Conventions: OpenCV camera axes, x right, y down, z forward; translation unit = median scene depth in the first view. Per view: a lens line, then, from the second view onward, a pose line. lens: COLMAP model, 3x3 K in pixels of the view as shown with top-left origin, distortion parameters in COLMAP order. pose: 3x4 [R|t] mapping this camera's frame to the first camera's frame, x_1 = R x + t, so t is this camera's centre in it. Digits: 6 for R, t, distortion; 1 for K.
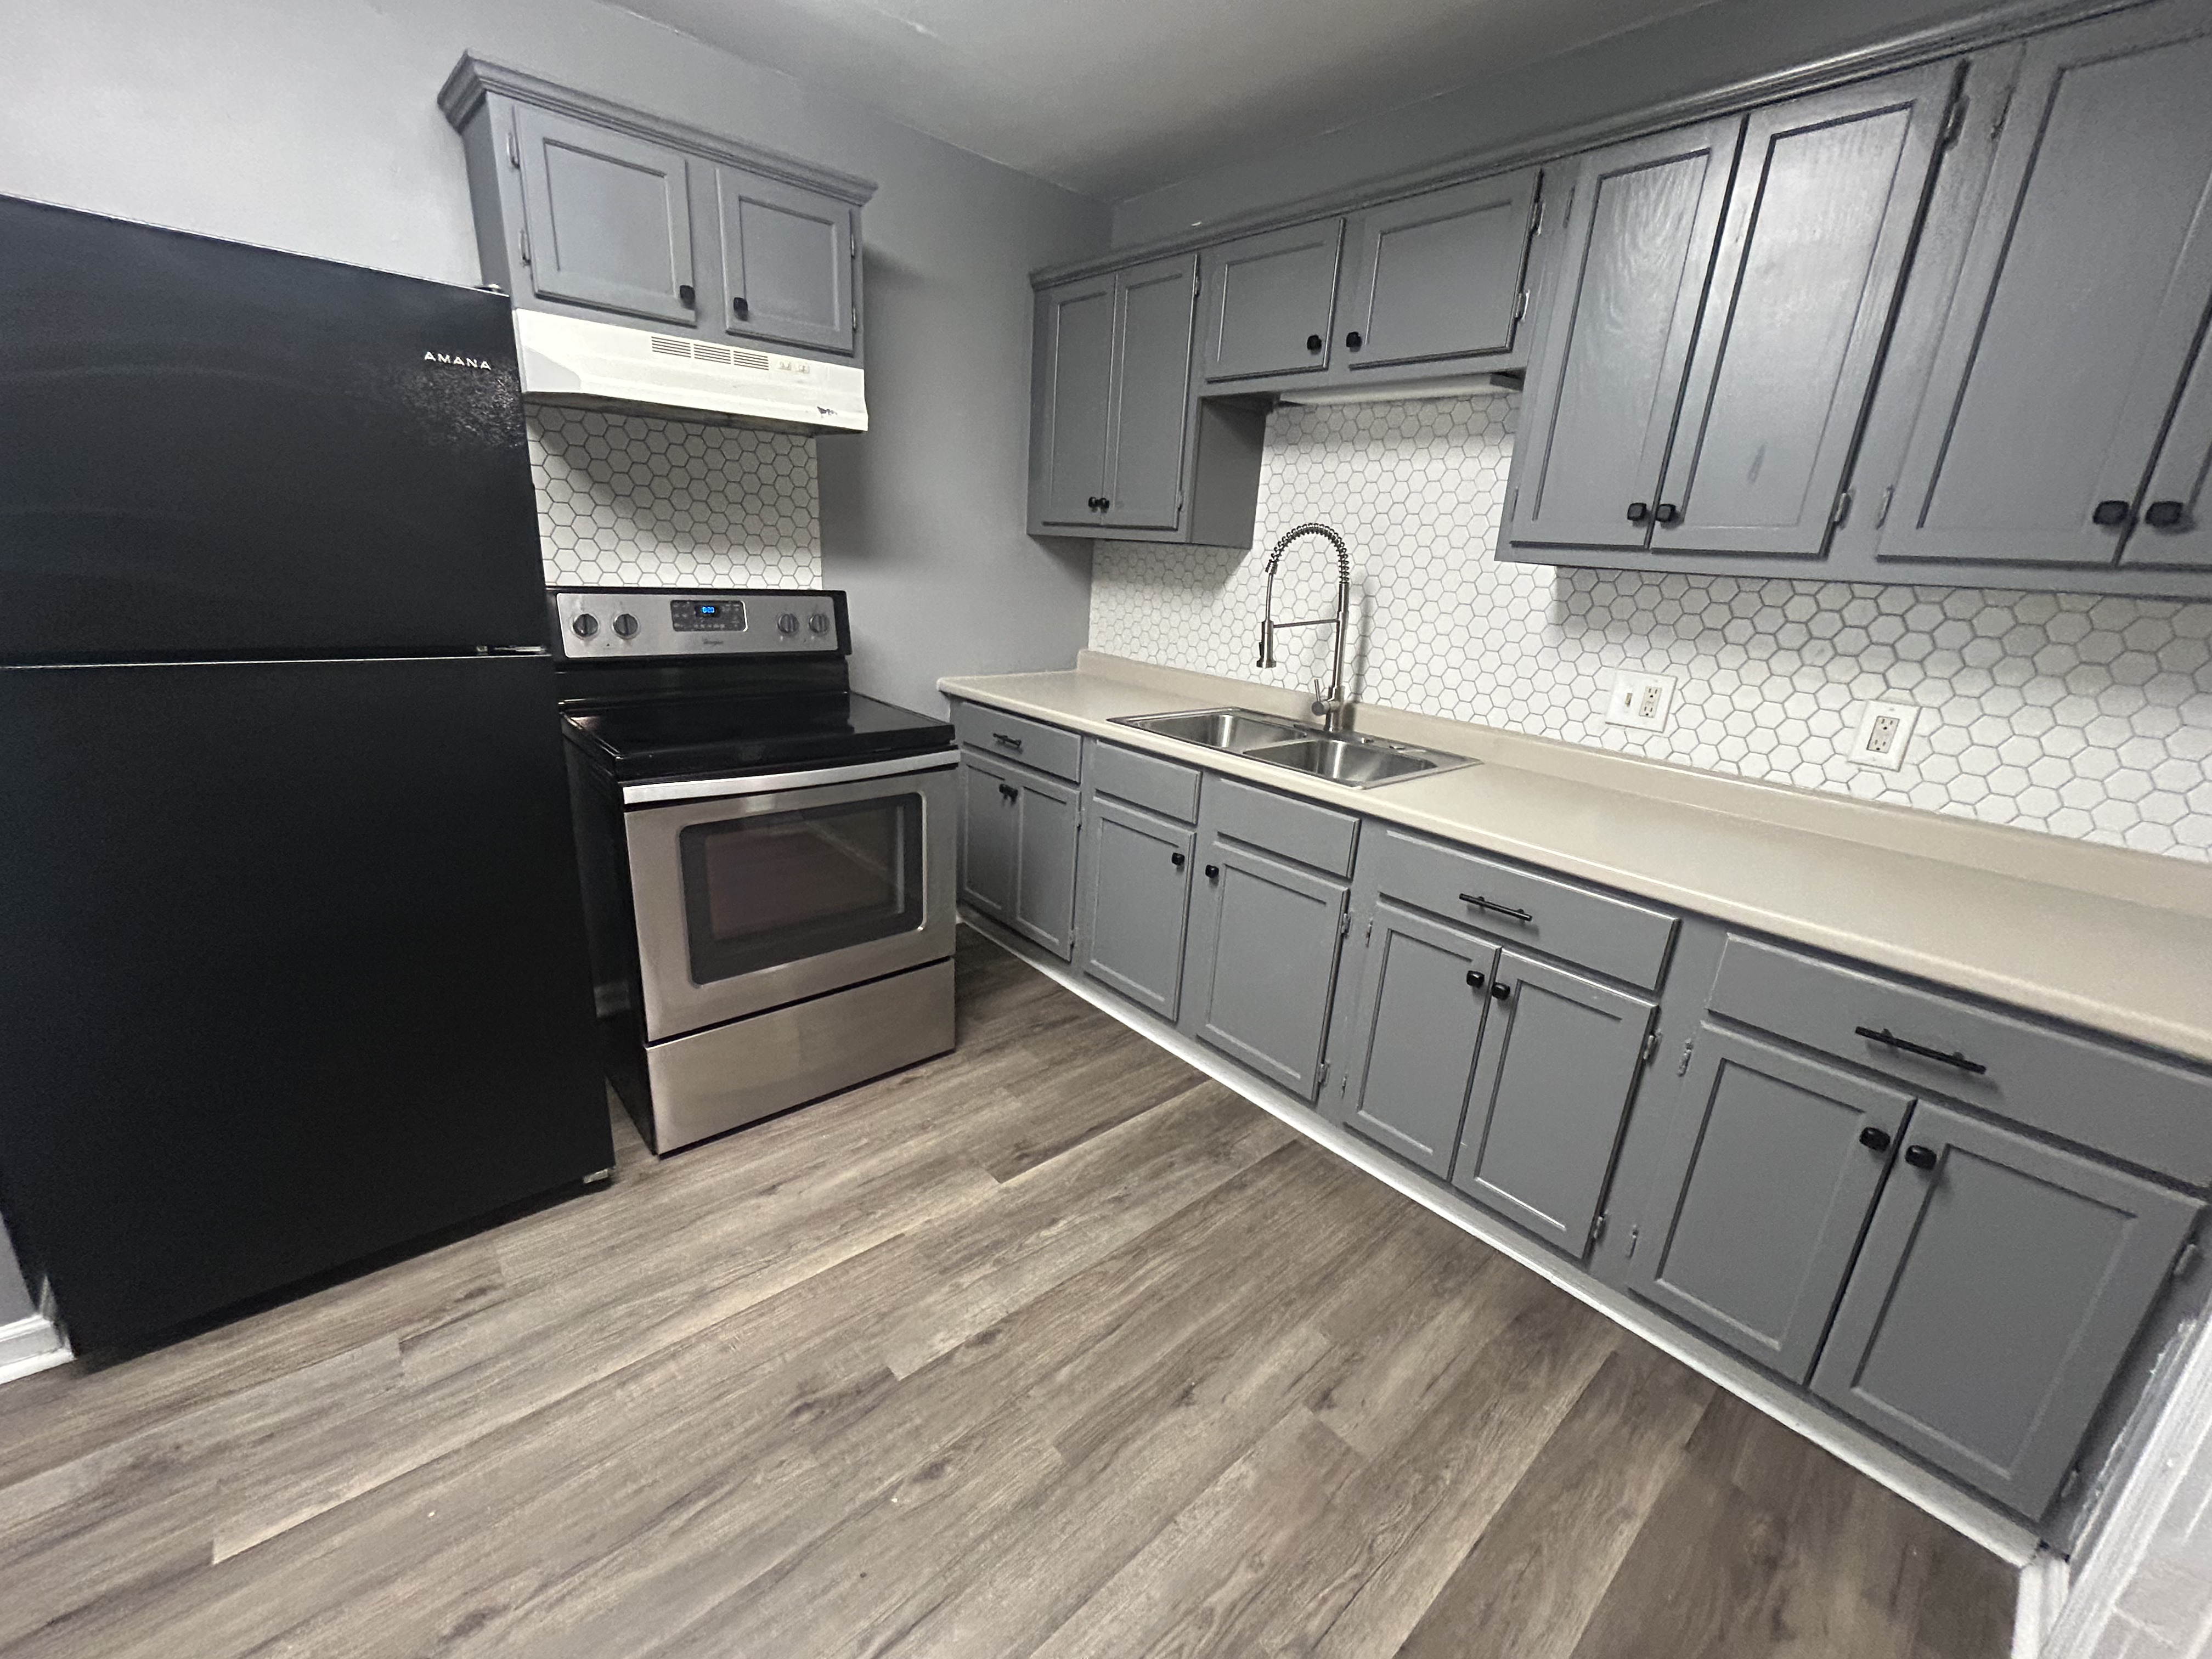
lens RADIAL K [[897.7, 0, 1106.2], [0, 897.7, 826.0], [0, 0, 1]] dist [-0.005128, 0.001053]
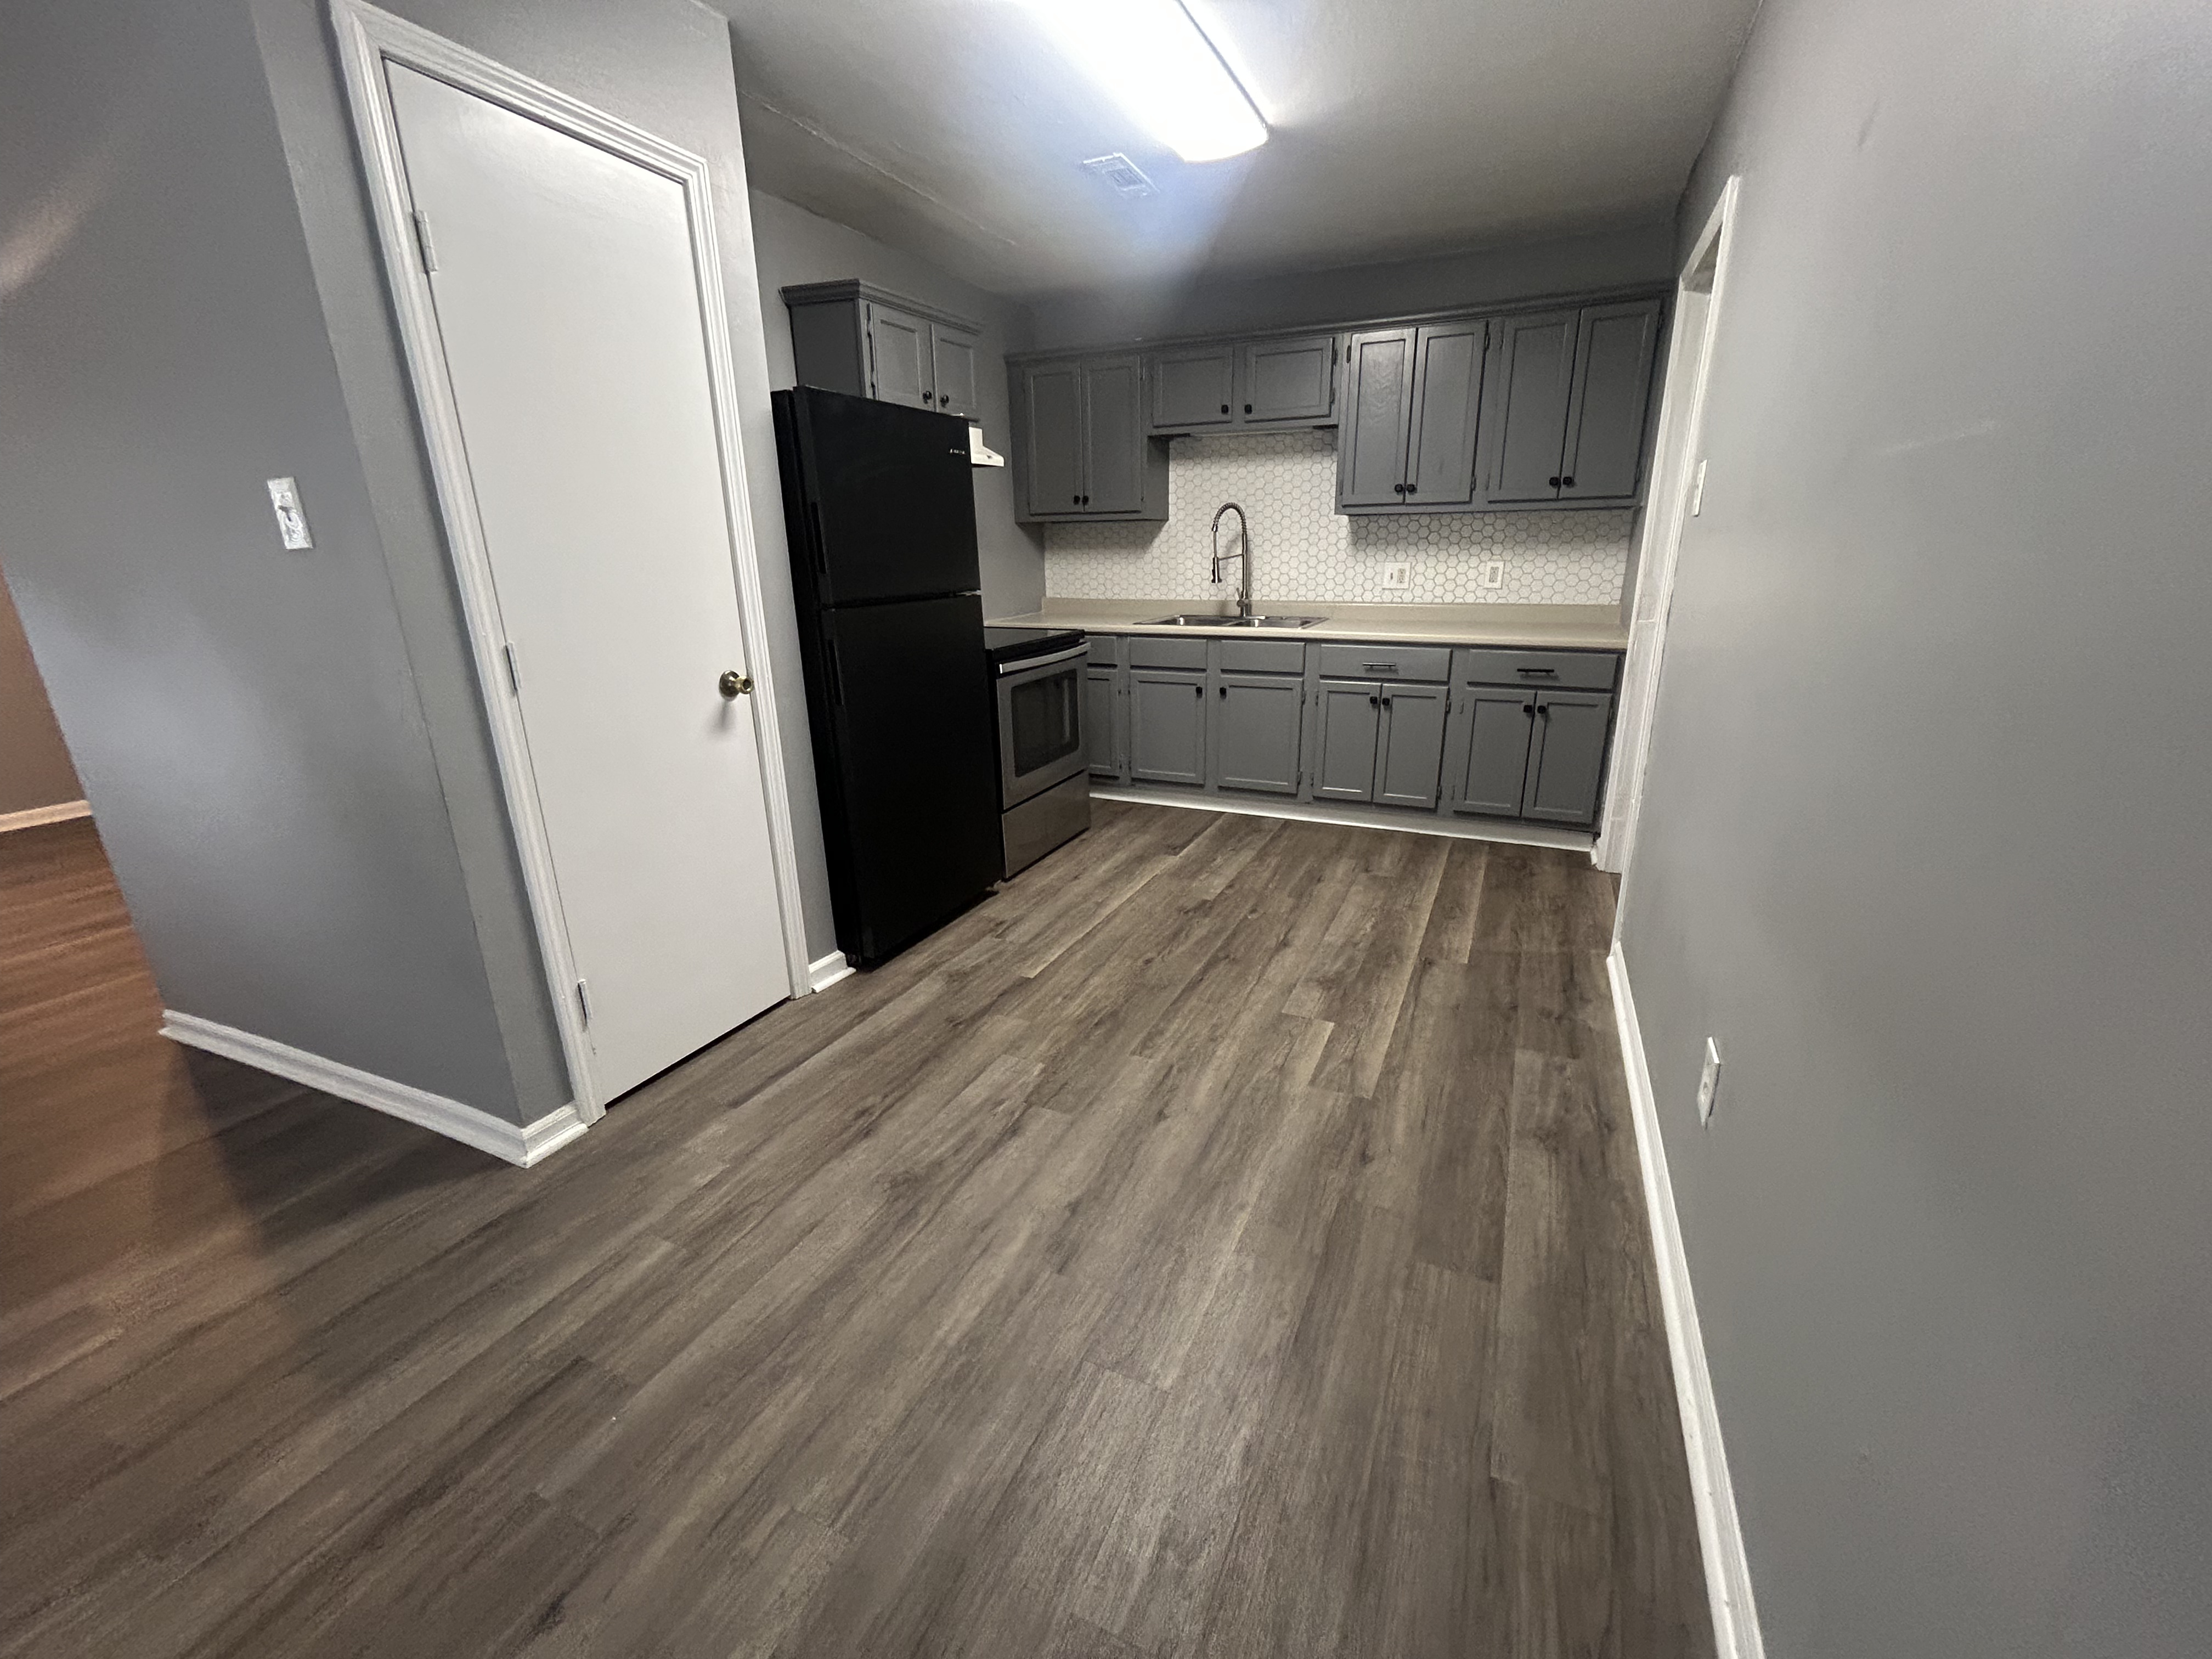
lens RADIAL K [[897.7, 0, 1110.6], [0, 897.7, 827.9], [0, 0, 1]] dist [-0.005128, 0.001053]
pose [[0.913200, -0.196039, 0.357258, -0.936392], [0.188485, 0.980466, 0.056222, 0.206400], [-0.361301, 0.015996, 0.932312, -0.757924]]
